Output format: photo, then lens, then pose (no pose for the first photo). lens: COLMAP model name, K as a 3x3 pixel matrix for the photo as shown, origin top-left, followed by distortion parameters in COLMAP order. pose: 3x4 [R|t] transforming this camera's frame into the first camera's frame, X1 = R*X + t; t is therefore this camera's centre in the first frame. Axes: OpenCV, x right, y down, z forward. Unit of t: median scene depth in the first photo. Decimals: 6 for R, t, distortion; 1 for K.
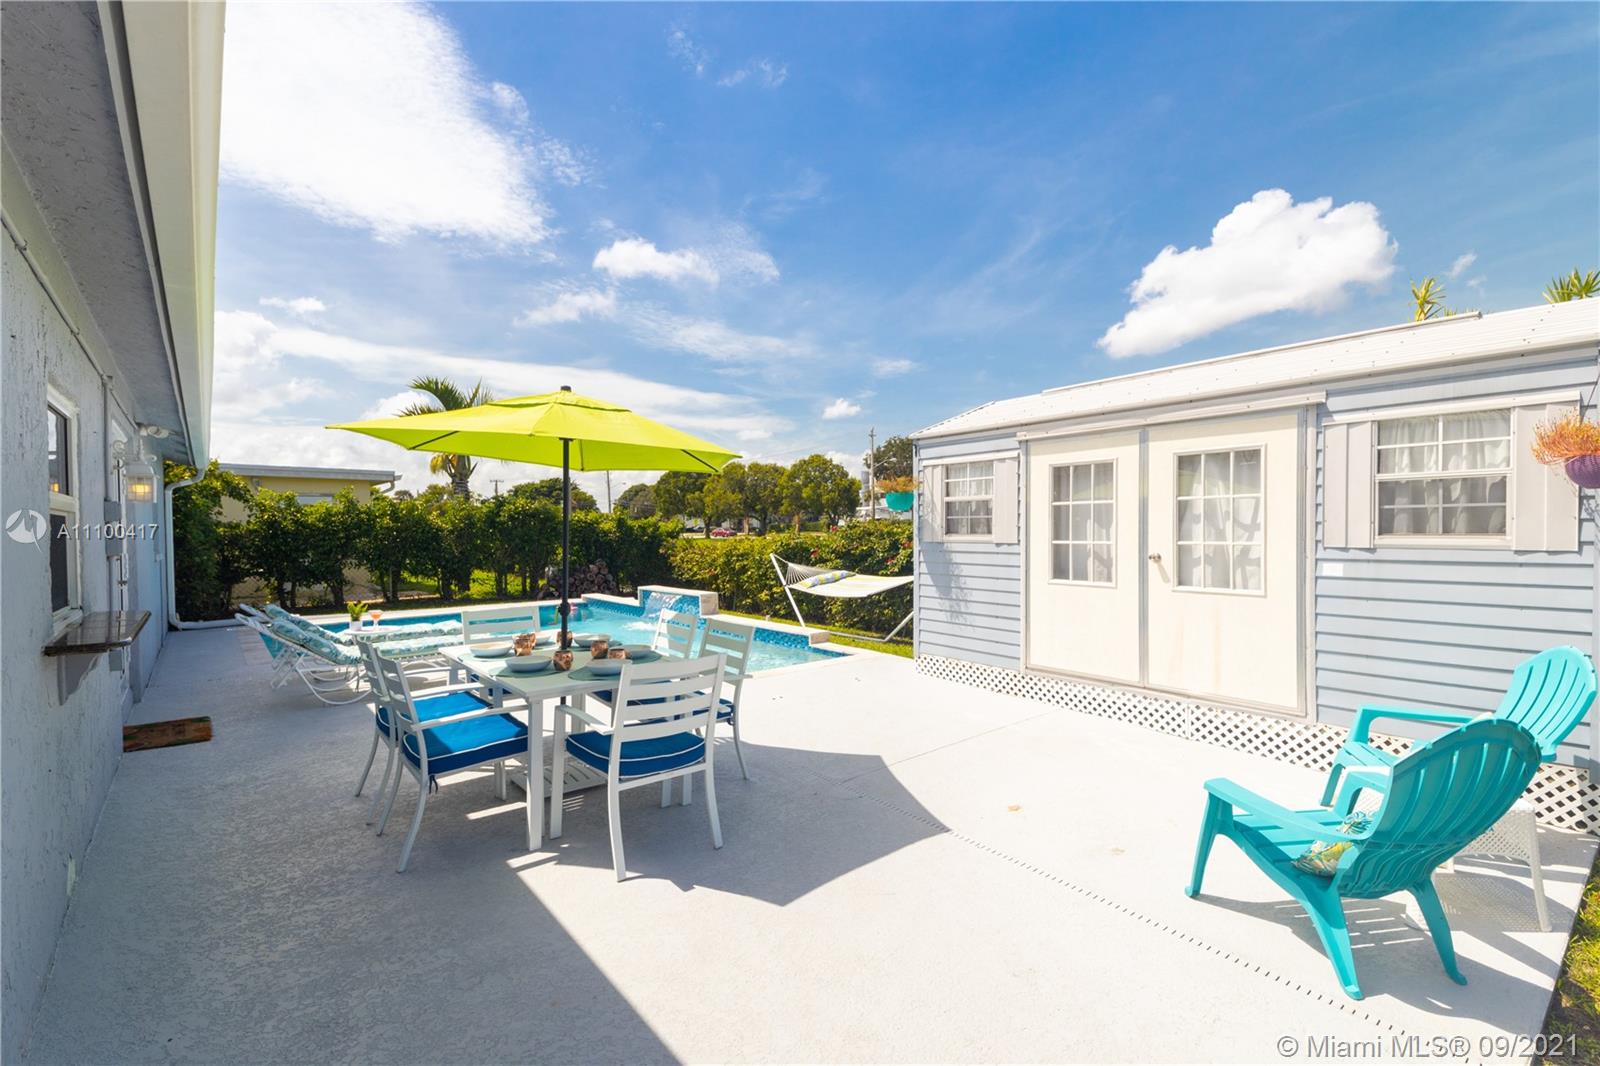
lens RADIAL K [[705.7, 0, 803.3], [0, 705.7, 527.1], [0, 0, 1]] dist [0.059421, -0.014803]
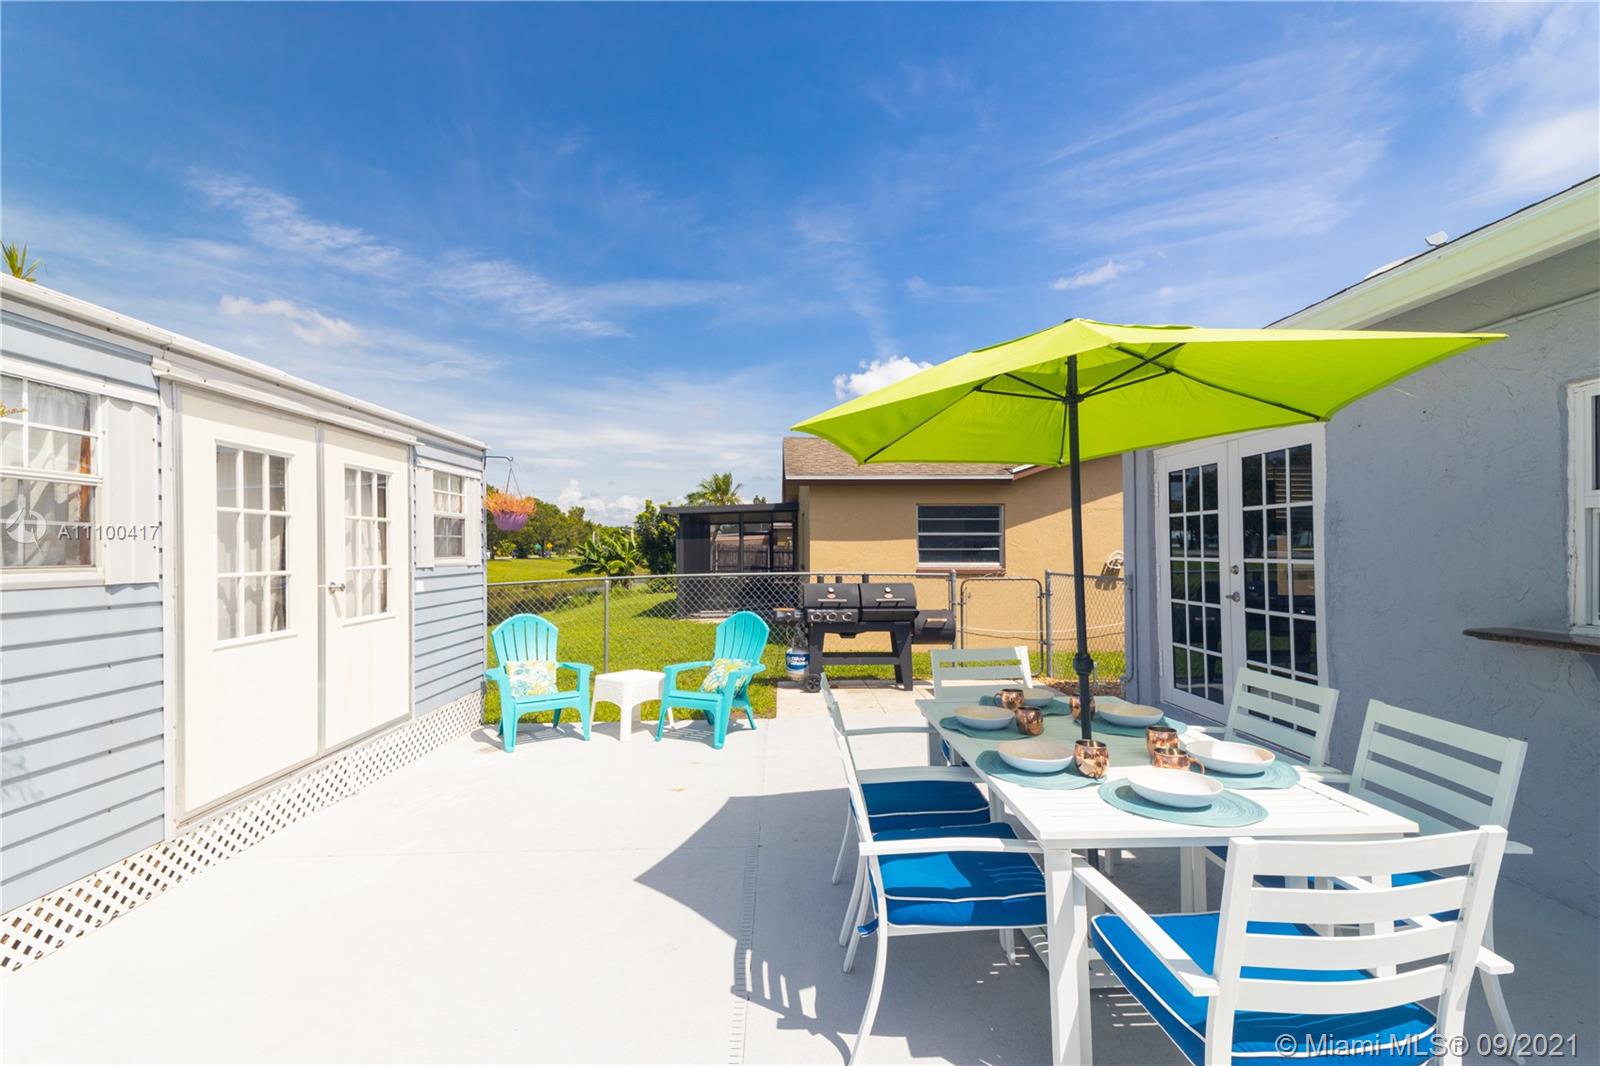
lens RADIAL K [[705.7, 0, 804.2], [0, 705.7, 542.4], [0, 0, 1]] dist [0.059421, -0.014803]
pose [[-0.788079, 0.016868, 0.615343, -0.399001], [0.010234, 0.999845, -0.014301, 0.007571], [-0.615489, -0.004973, -0.788130, 1.229342]]
